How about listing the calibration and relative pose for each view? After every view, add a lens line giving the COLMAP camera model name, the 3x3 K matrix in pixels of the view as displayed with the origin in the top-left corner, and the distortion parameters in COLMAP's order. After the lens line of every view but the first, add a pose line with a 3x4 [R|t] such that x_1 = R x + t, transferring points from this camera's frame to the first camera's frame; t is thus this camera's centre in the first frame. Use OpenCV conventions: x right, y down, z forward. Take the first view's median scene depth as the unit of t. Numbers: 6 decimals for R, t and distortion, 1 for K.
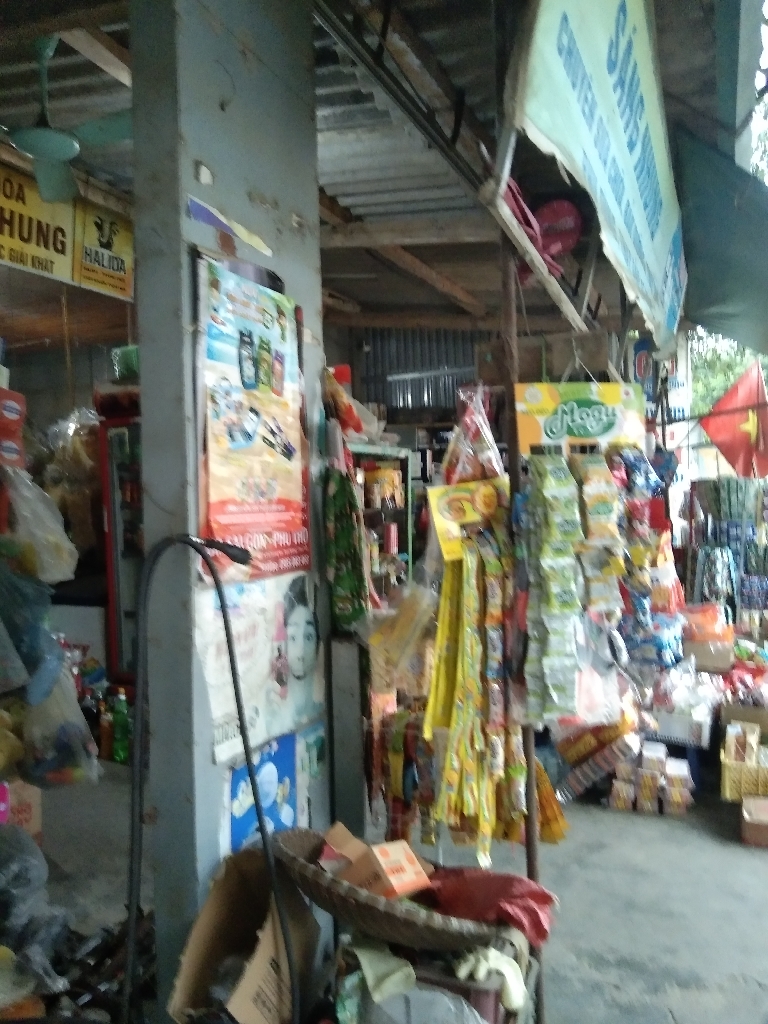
lens RADIAL K [[827.3, 0, 378.9], [0, 827.3, 510.8], [0, 0, 1]] dist [0.110757, -0.202628]
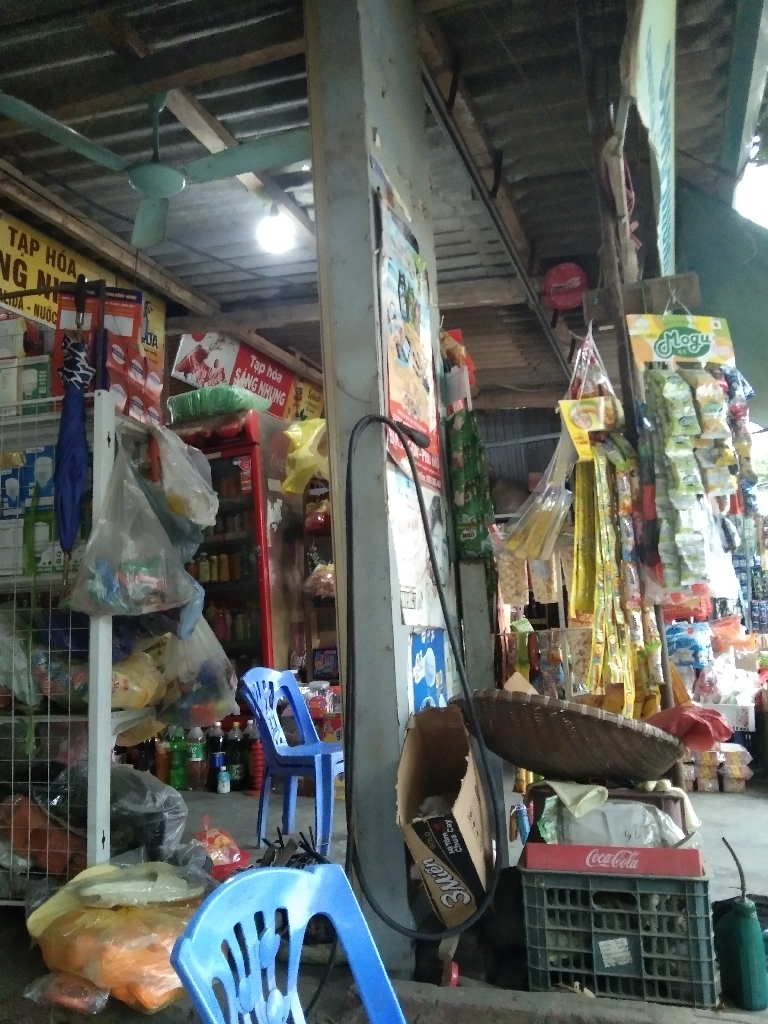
lens RADIAL K [[820.3, 0, 379.5], [0, 820.3, 511.0], [0, 0, 1]] dist [0.115788, -0.199570]
pose [[0.997835, -0.025966, 0.060430, -0.264314], [0.035054, 0.987361, -0.154560, 0.292732], [-0.055653, 0.156344, 0.986134, -0.105349]]
